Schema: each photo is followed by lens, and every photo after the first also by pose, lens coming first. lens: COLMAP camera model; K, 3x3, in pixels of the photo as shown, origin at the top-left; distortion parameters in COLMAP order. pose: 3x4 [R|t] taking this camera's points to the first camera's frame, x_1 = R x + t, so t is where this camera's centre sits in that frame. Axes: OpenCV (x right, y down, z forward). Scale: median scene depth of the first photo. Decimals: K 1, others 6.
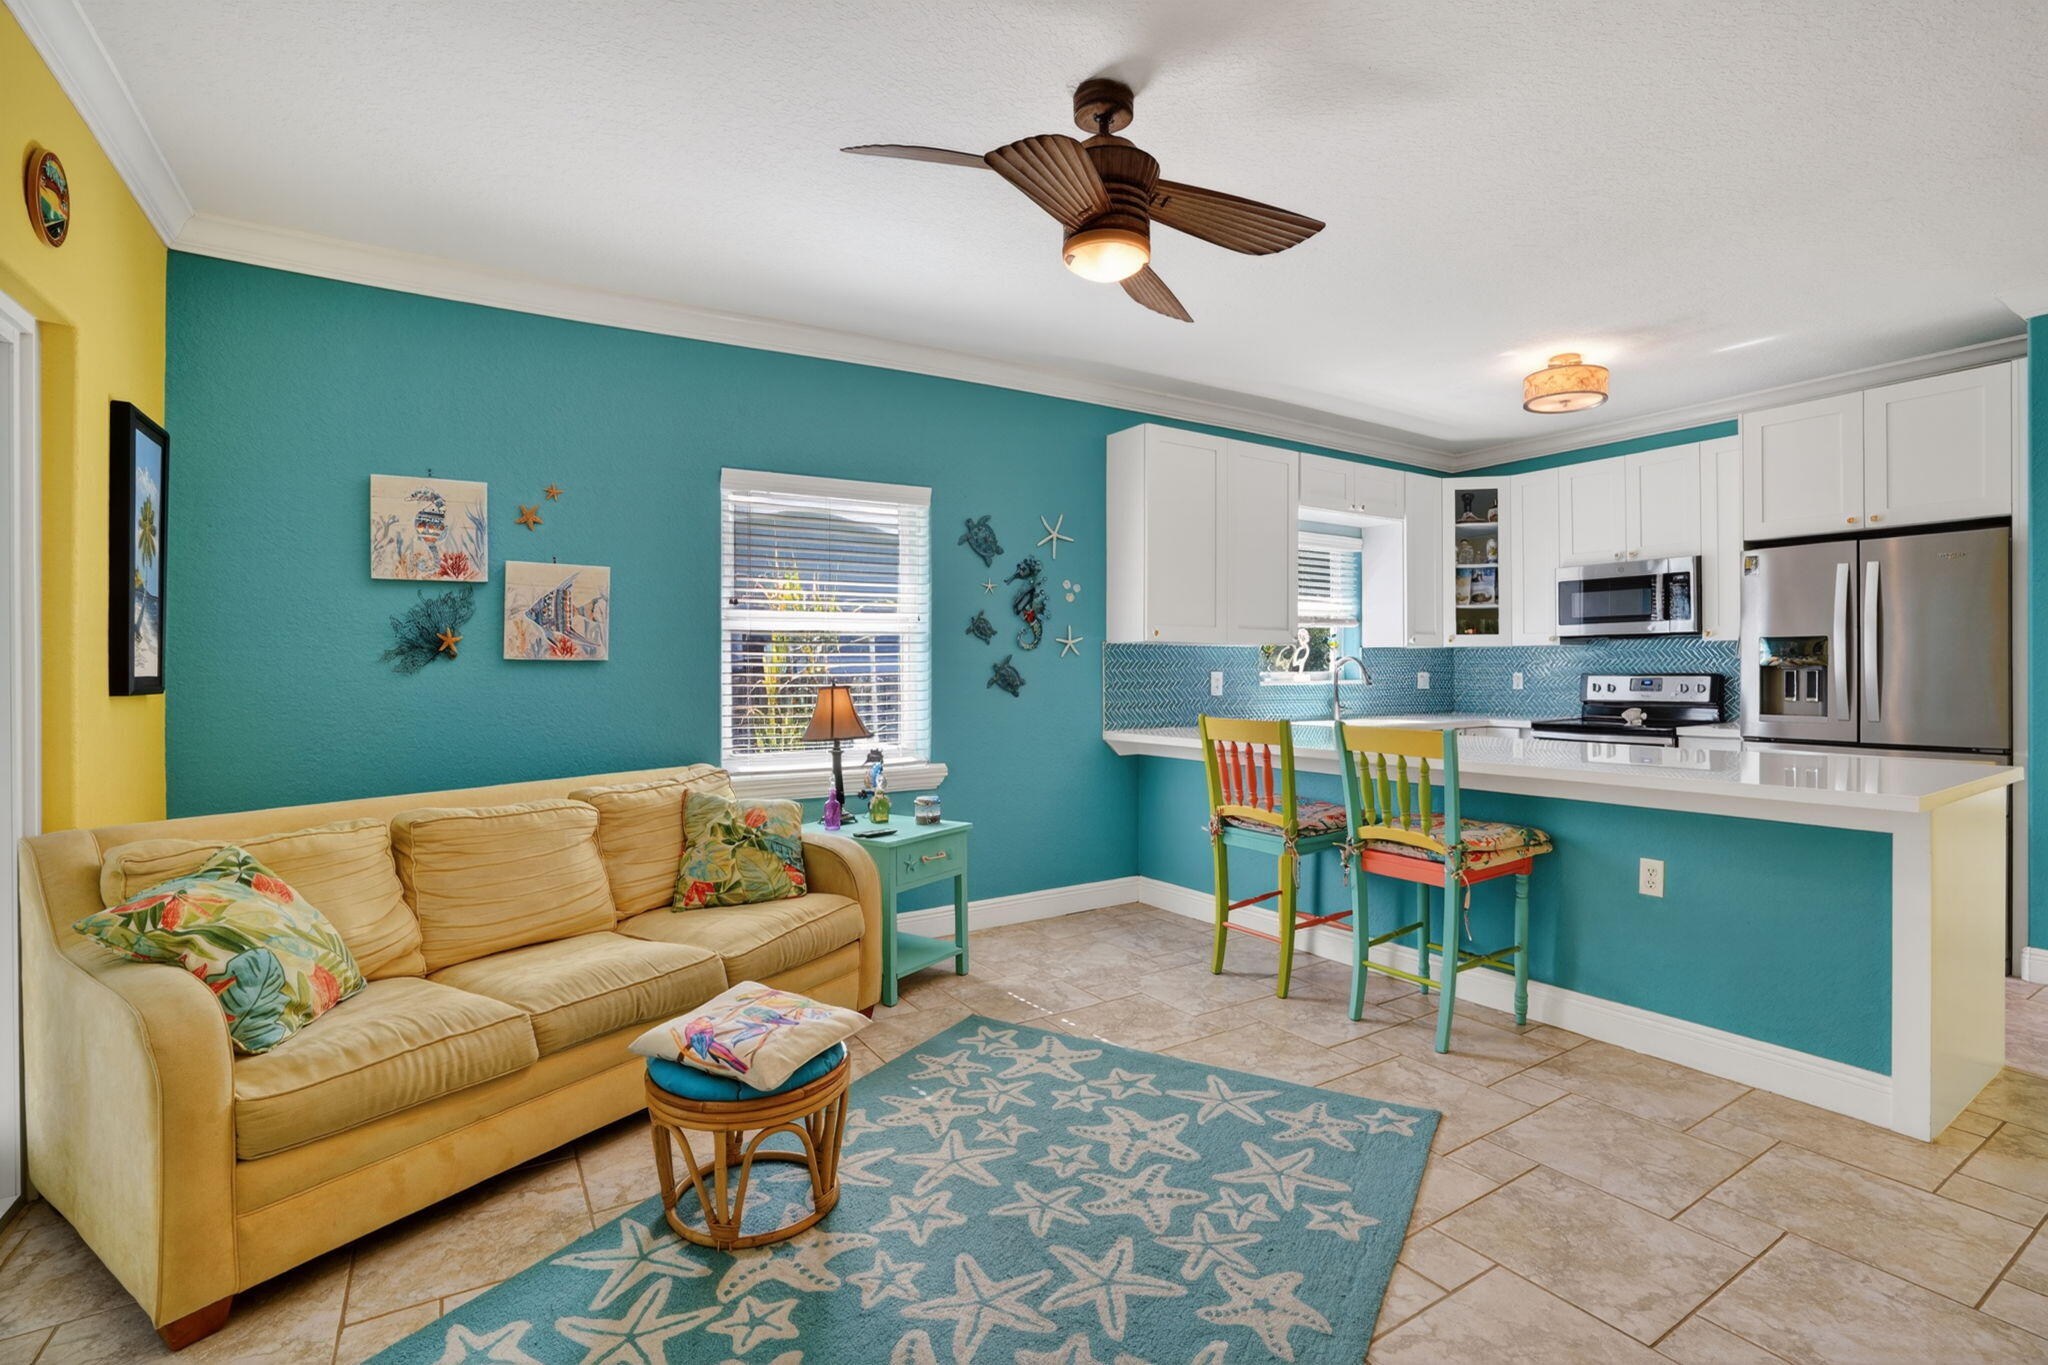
lens RADIAL K [[937.2, 0, 1026.6], [0, 937.2, 682.8], [0, 0, 1]] dist [-0.037346, 0.001544]
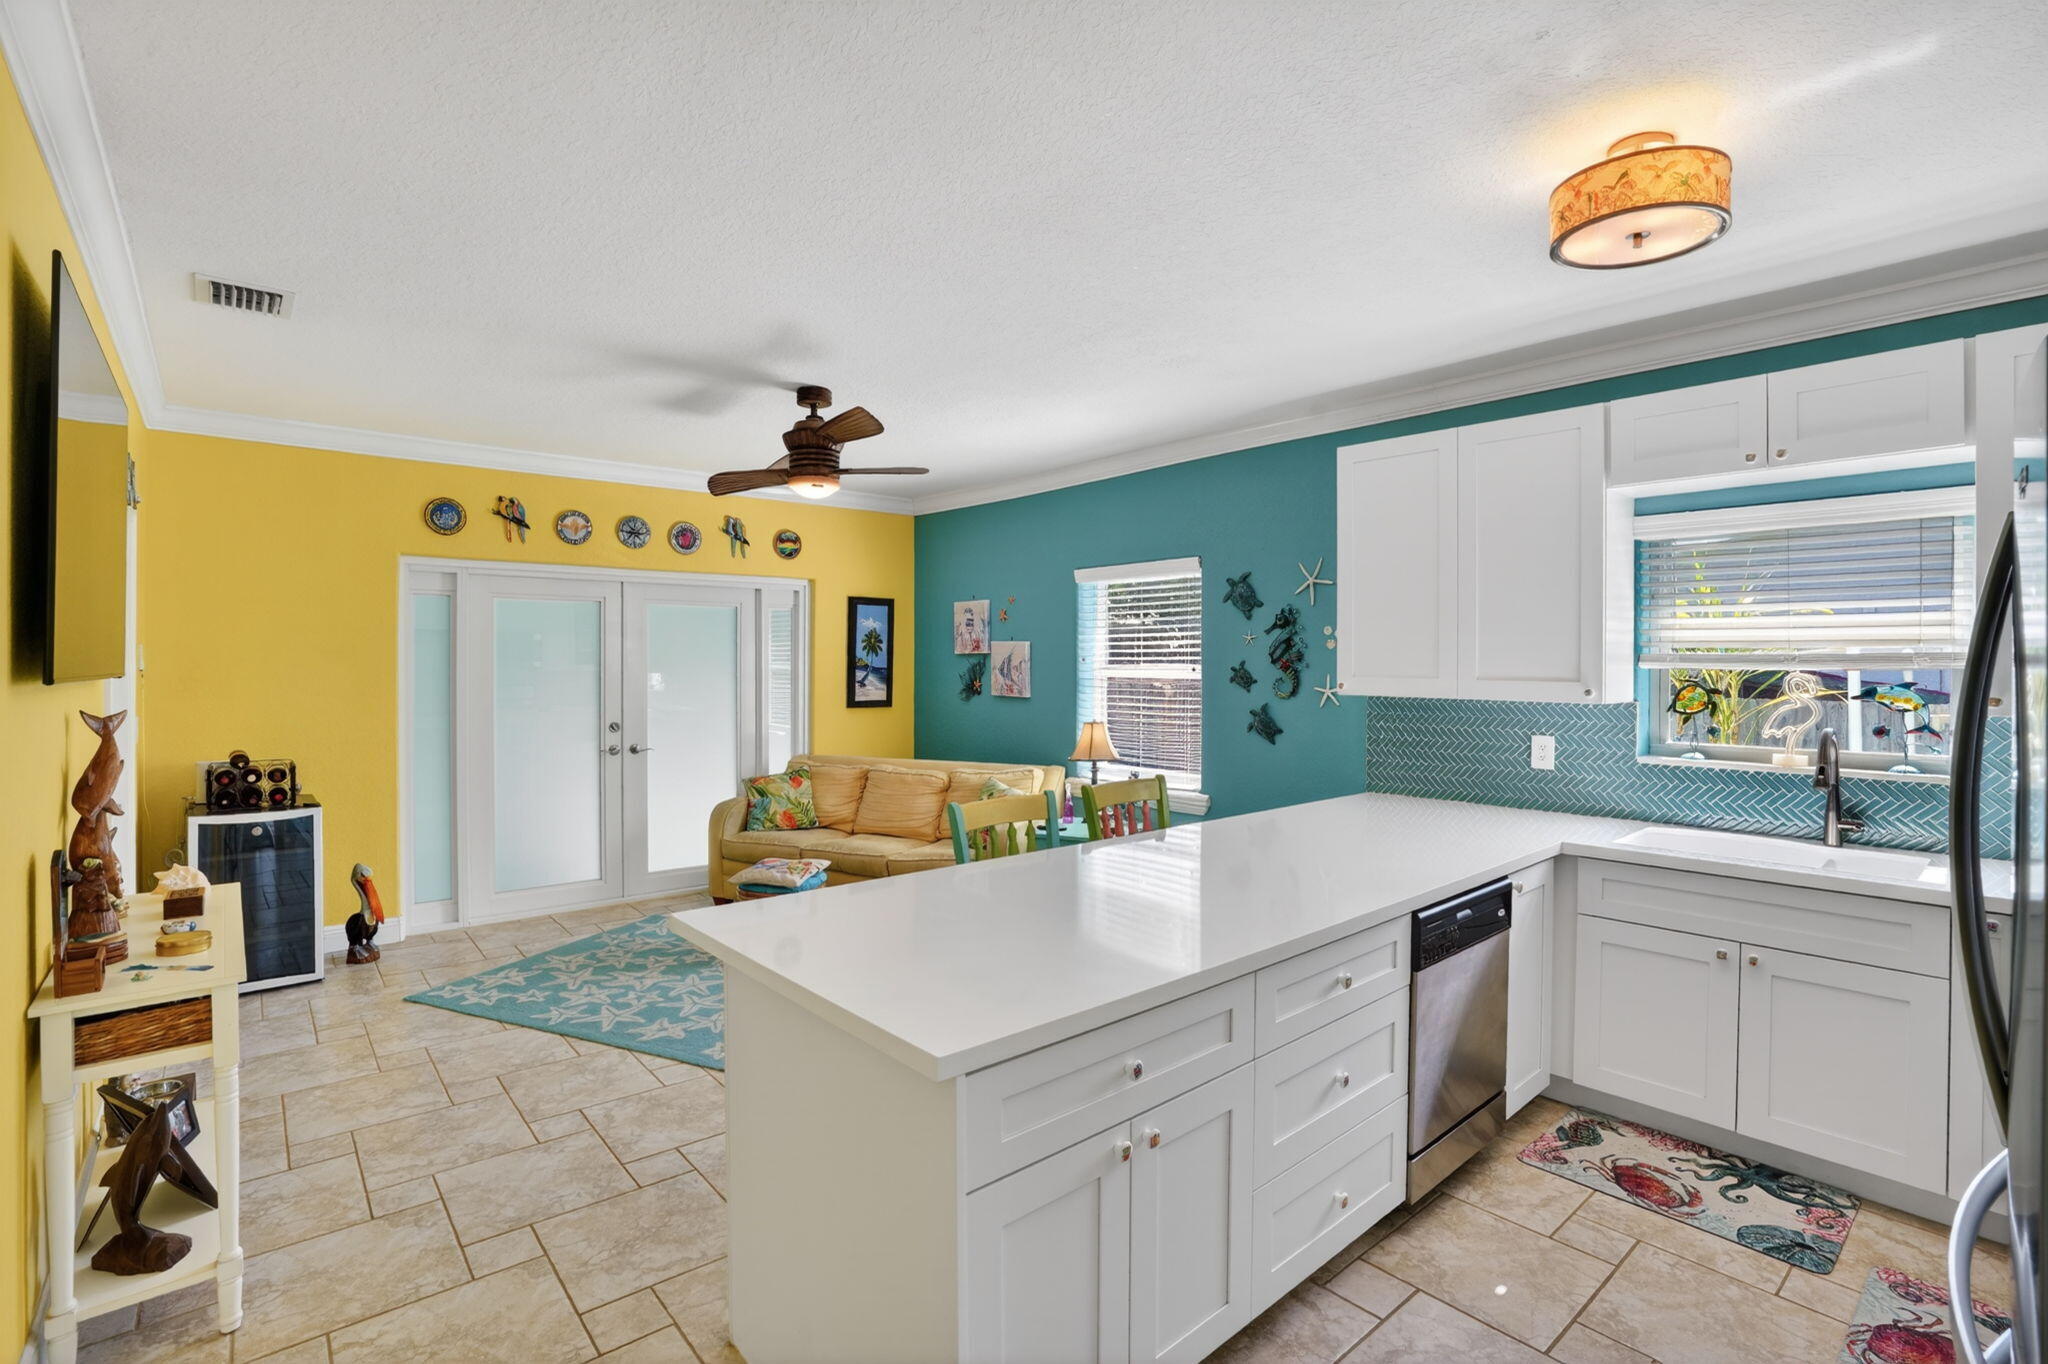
lens RADIAL K [[937.2, 0, 1016.4], [0, 937.2, 668.6], [0, 0, 1]] dist [-0.037346, 0.001544]
pose [[0.151203, 0.021664, -0.988265, 1.026052], [-0.008649, 0.999751, 0.020592, -0.092215], [0.988465, 0.005434, 0.151353, 0.605006]]
